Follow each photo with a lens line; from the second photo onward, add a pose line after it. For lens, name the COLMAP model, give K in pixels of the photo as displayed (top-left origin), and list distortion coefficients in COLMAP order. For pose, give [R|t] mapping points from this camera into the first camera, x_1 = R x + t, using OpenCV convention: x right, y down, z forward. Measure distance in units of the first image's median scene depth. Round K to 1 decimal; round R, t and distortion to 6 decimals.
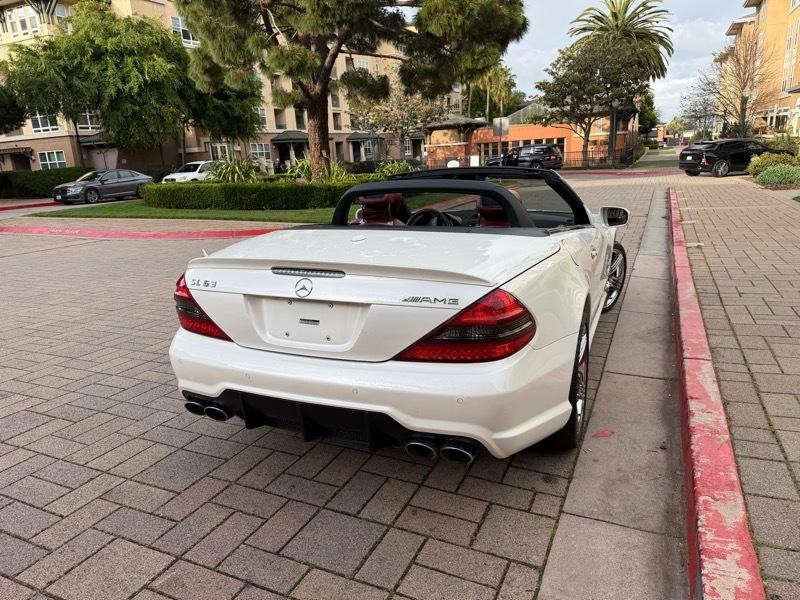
lens RADIAL K [[559.9, 0, 393.8], [0, 559.9, 303.7], [0, 0, 1]] dist [0.041068, -0.044933]
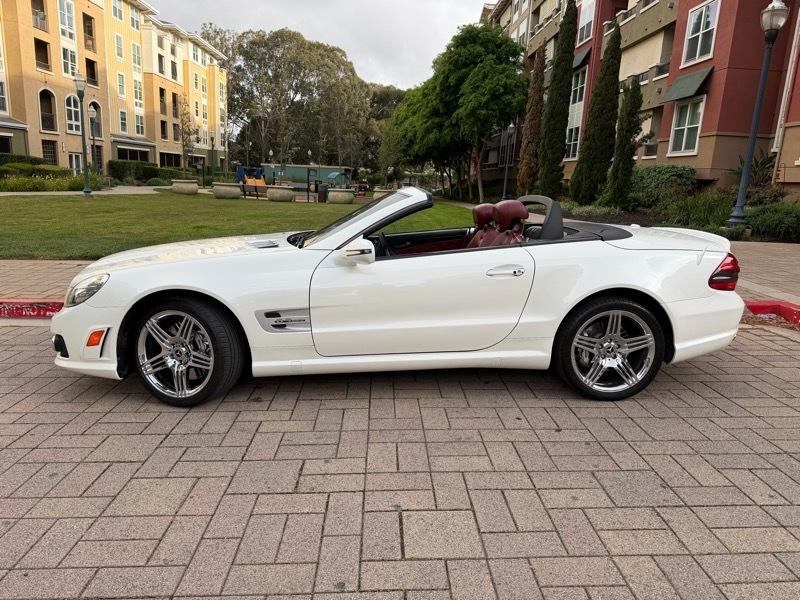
lens RADIAL K [[558.3, 0, 404.8], [0, 558.3, 302.7], [0, 0, 1]] dist [0.036201, -0.040702]
pose [[-0.457652, -0.160060, 0.874606, -0.166653], [0.211375, 0.935877, 0.281878, -0.069063], [-0.863641, 0.313872, -0.394473, 0.305152]]
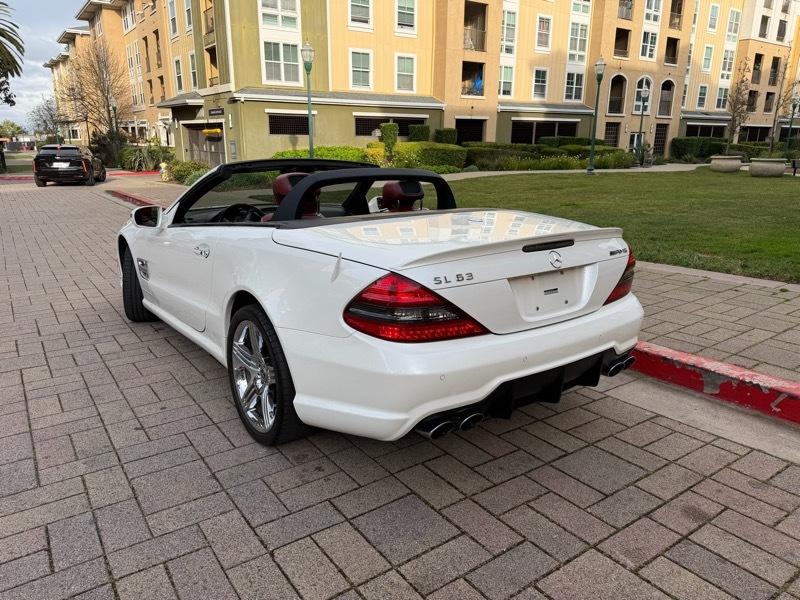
lens RADIAL K [[560.3, 0, 397.0], [0, 560.3, 297.3], [0, 0, 1]] dist [0.032848, -0.040957]
pose [[0.501551, -0.178068, 0.846604, -0.135258], [0.196416, 0.976471, 0.089021, -0.012356], [-0.842536, 0.121638, 0.524726, 0.075982]]
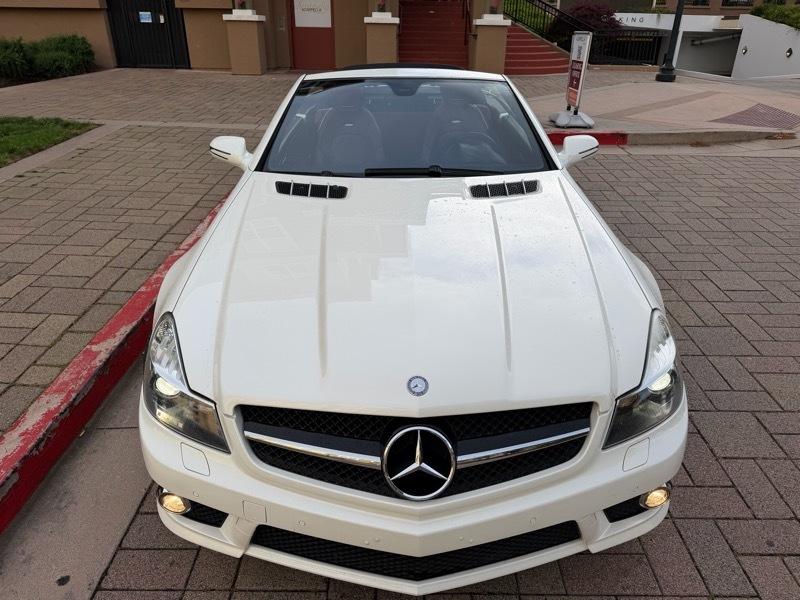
lens RADIAL K [[562.7, 0, 404.9], [0, 562.7, 298.6], [0, 0, 1]] dist [0.031231, -0.043606]
pose [[-0.909549, 0.217540, -0.354115, 0.100909], [-0.074729, 0.752569, 0.654260, -0.108507], [0.408824, 0.621544, -0.668242, 0.358647]]
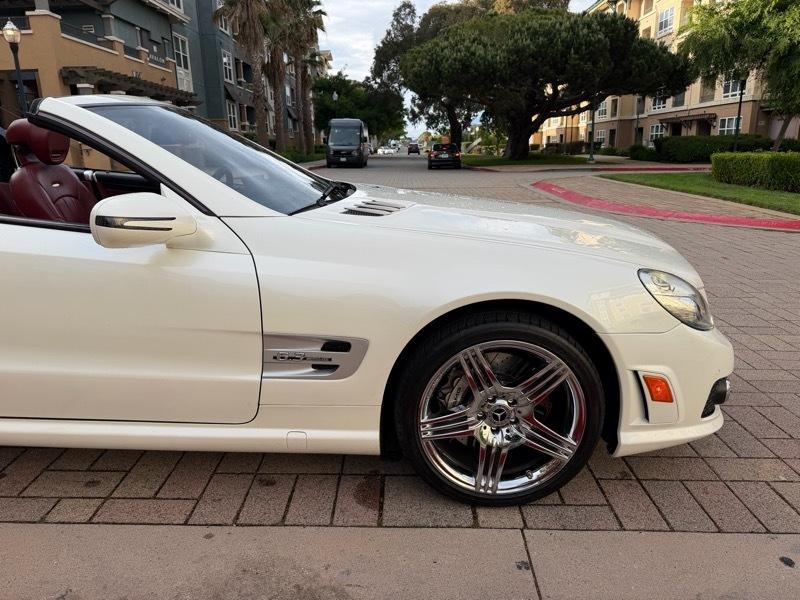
lens RADIAL K [[557.6, 0, 400.7], [0, 557.6, 299.5], [0, 0, 1]] dist [0.026979, -0.027619]
pose [[0.414245, 0.280196, -0.865962, 0.169115], [-0.239846, 0.951411, 0.193111, -0.045745], [0.877995, 0.127702, 0.461321, 0.203433]]
